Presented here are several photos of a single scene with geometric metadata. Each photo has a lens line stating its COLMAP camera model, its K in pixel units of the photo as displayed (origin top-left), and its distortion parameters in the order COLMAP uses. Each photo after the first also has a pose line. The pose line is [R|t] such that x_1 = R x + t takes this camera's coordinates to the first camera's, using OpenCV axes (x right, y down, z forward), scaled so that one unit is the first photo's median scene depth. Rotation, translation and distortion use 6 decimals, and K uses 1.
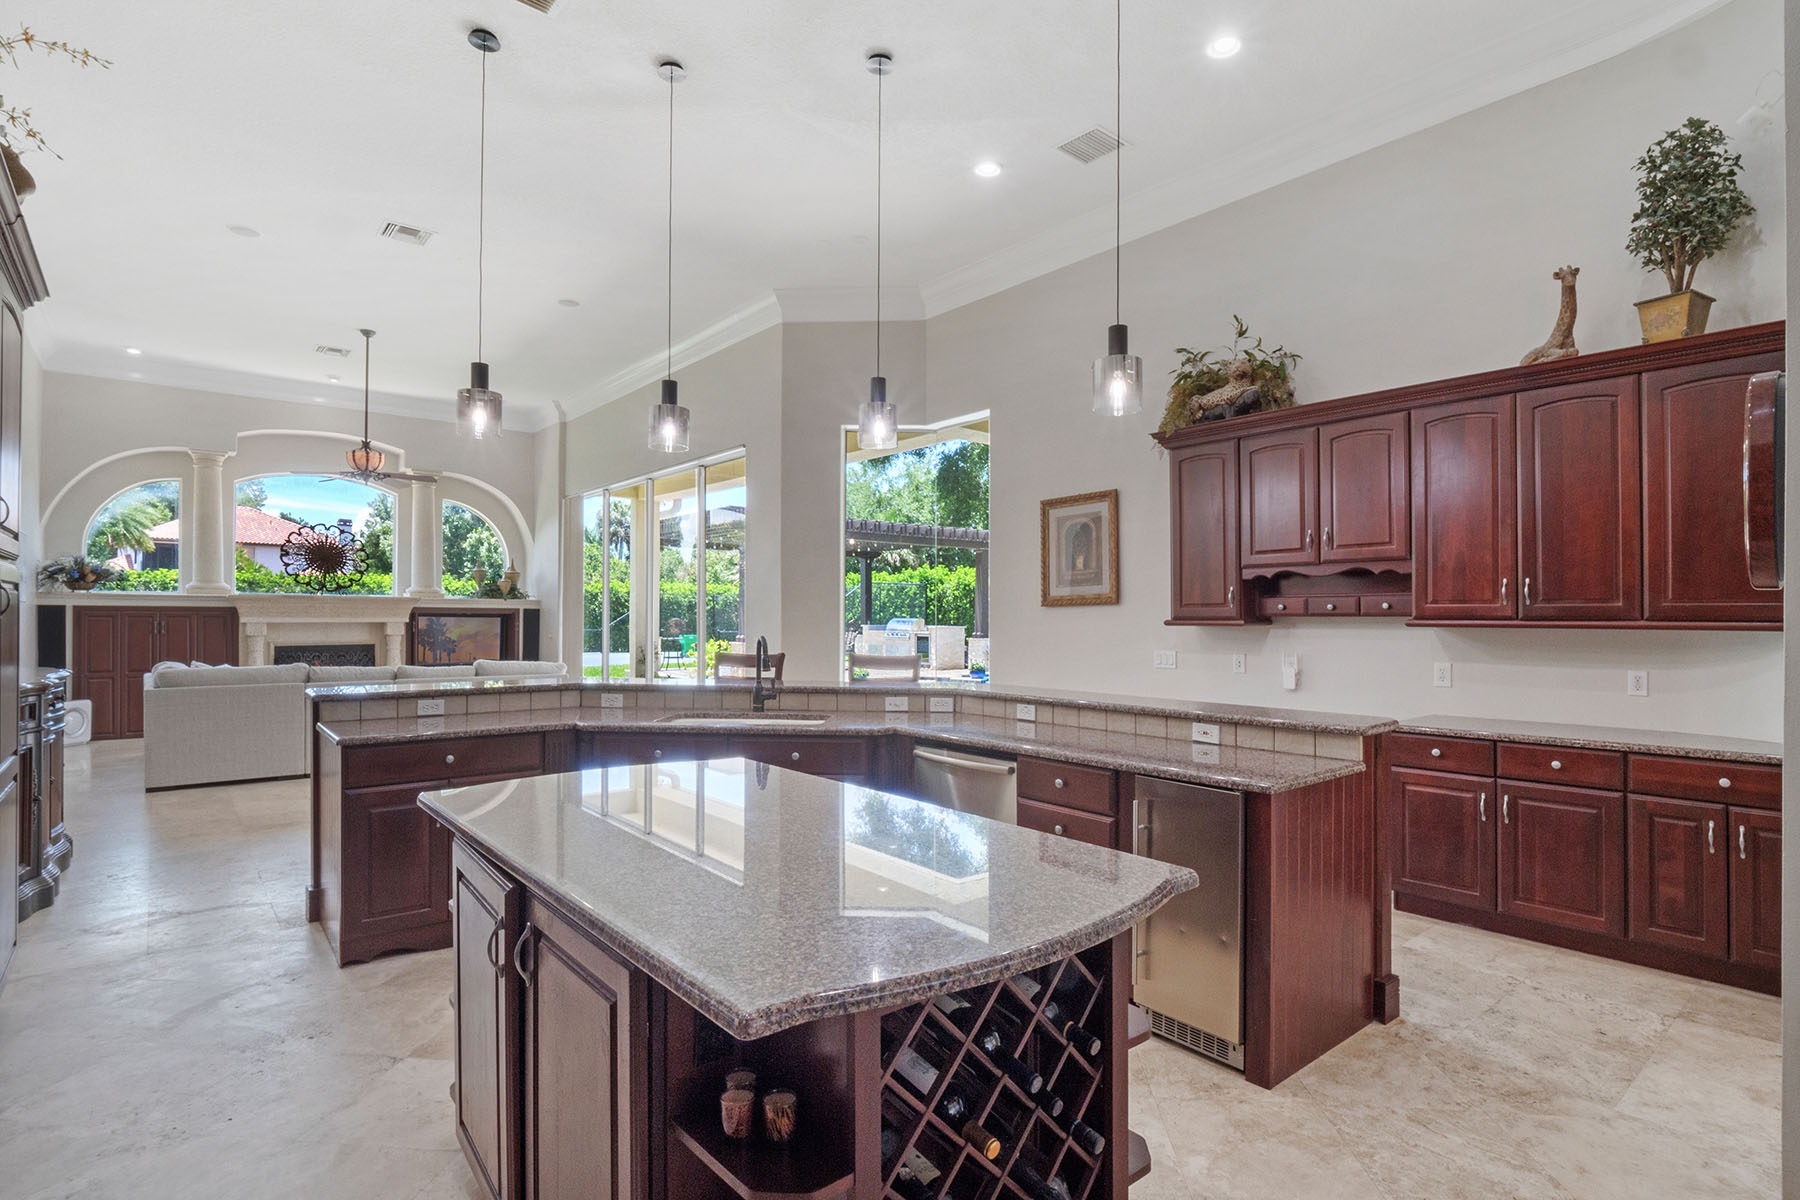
lens RADIAL K [[892.4, 0, 906.1], [0, 892.4, 609.6], [0, 0, 1]] dist [-0.015224, -0.000392]
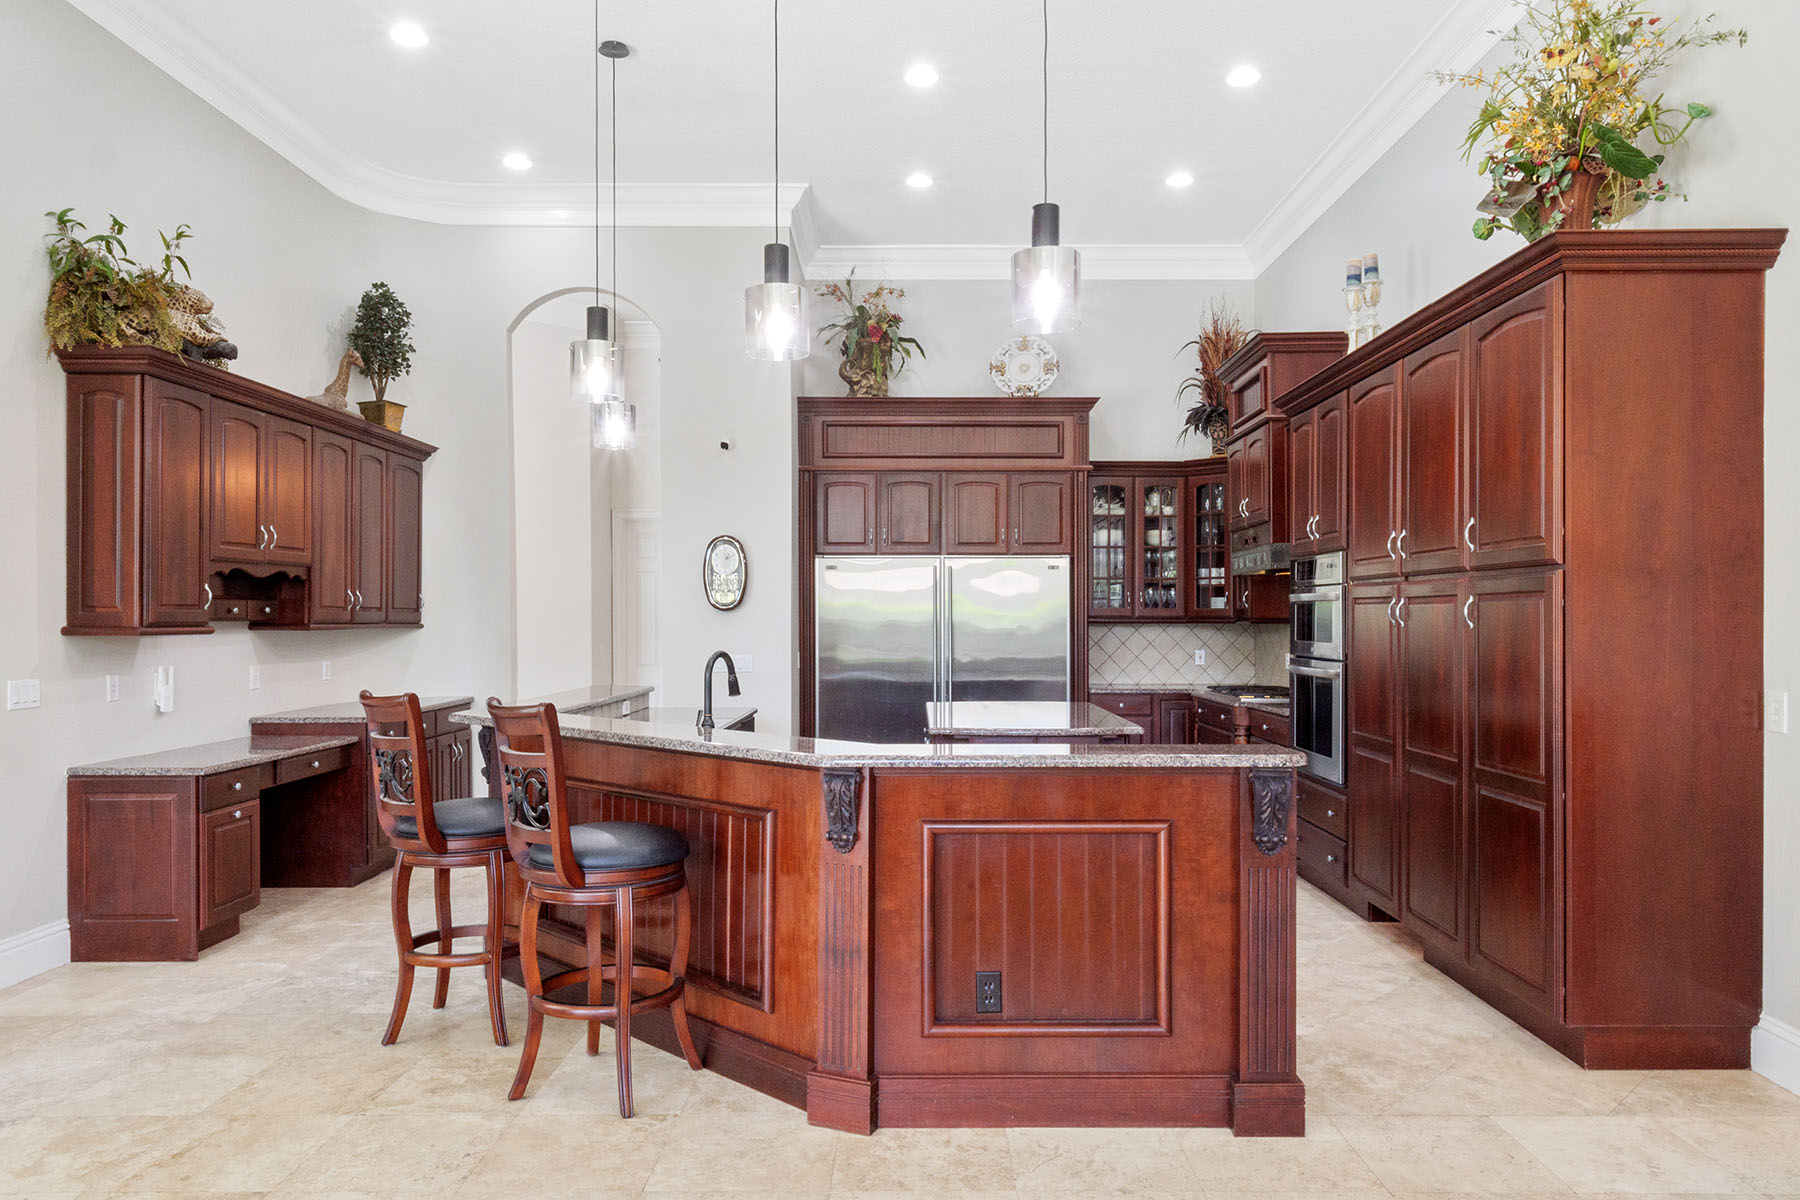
lens RADIAL K [[1257.4, 0, 900.0], [0, 1257.4, 600.0], [0, 0, 1]] dist [-0.037302, -0.000341]
pose [[-0.770006, 0.006936, 0.638000, -0.940919], [-0.007394, 0.999777, -0.019792, 0.006413], [-0.637994, -0.019957, -0.769782, 1.728094]]
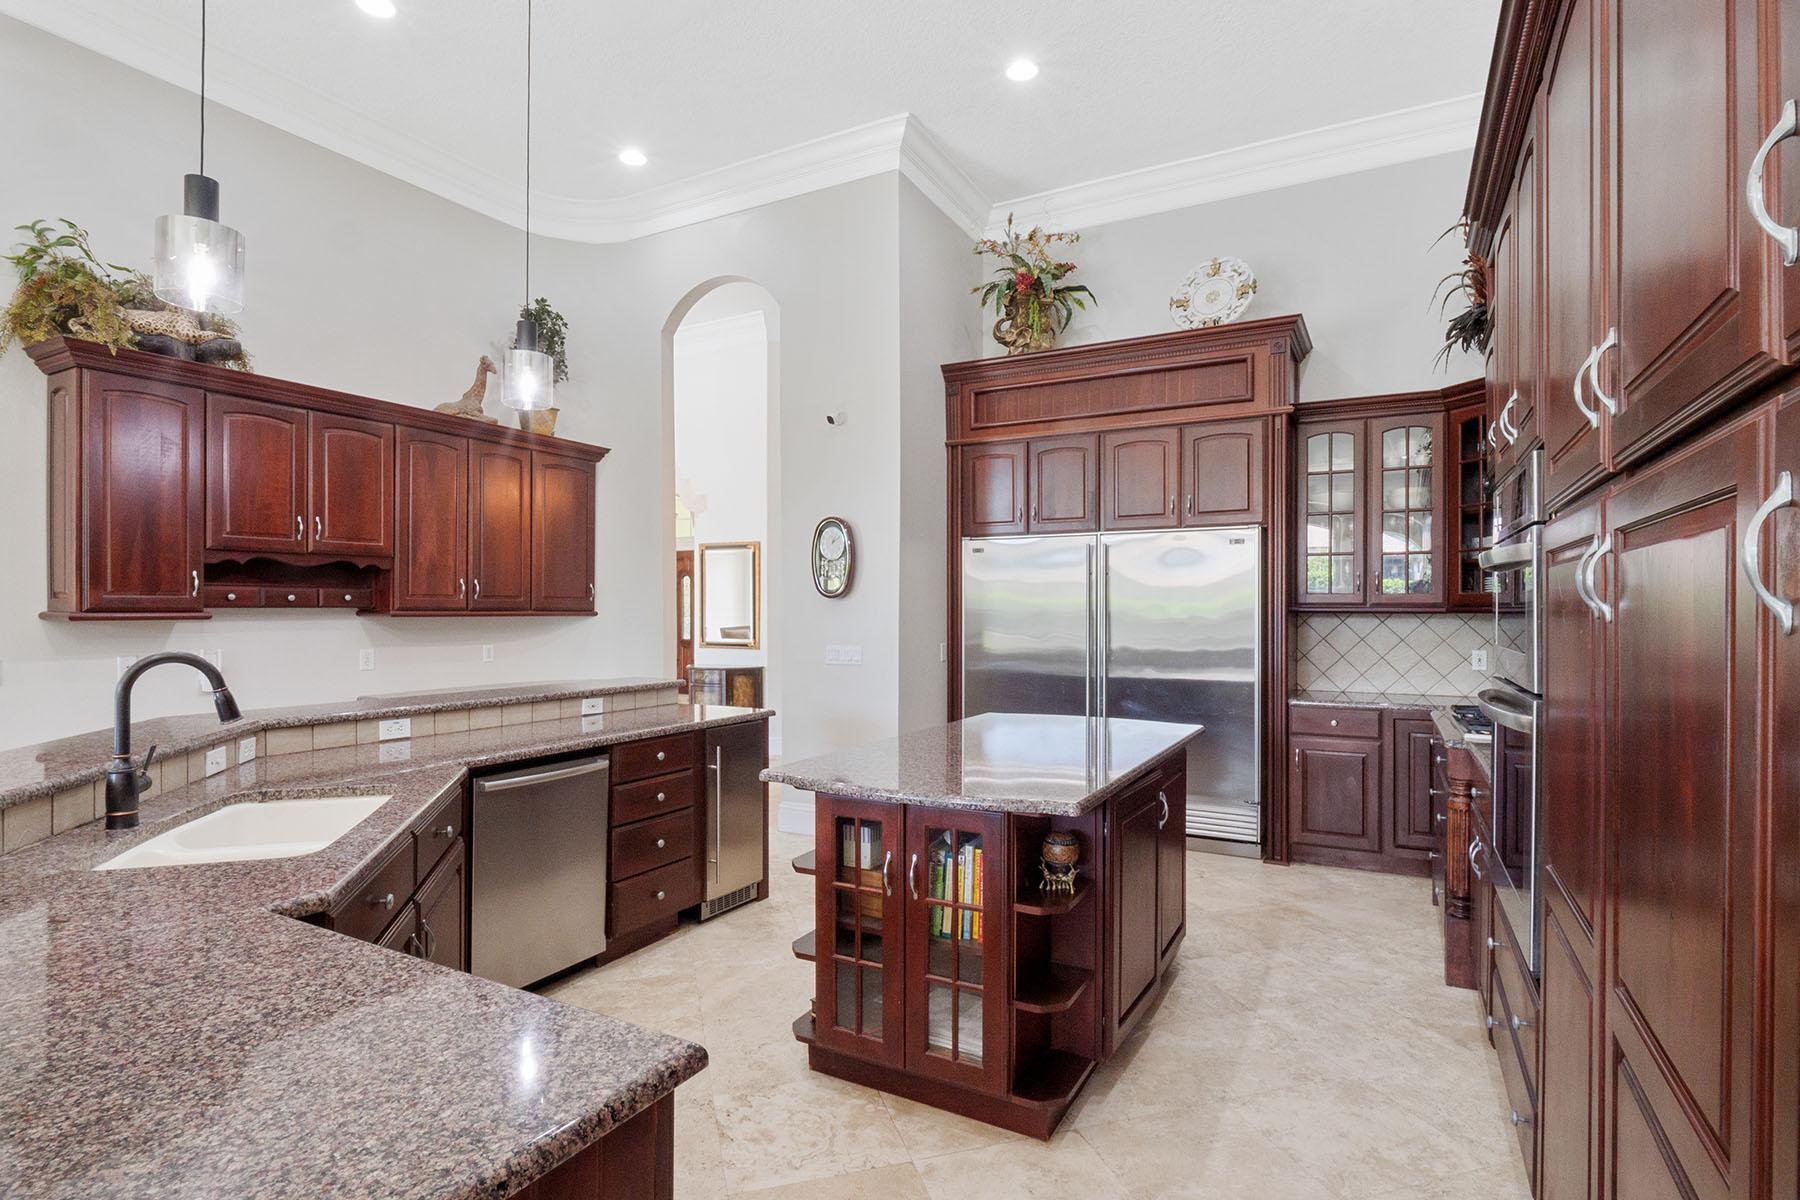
lens RADIAL K [[887.3, 0, 908.1], [0, 887.3, 606.6], [0, 0, 1]] dist [-0.011542, 0.000851]
pose [[-0.363726, -0.000692, 0.931506, -0.733990], [-0.010793, 0.999936, -0.003472, 0.002672], [-0.931443, -0.011317, -0.363710, 0.820608]]
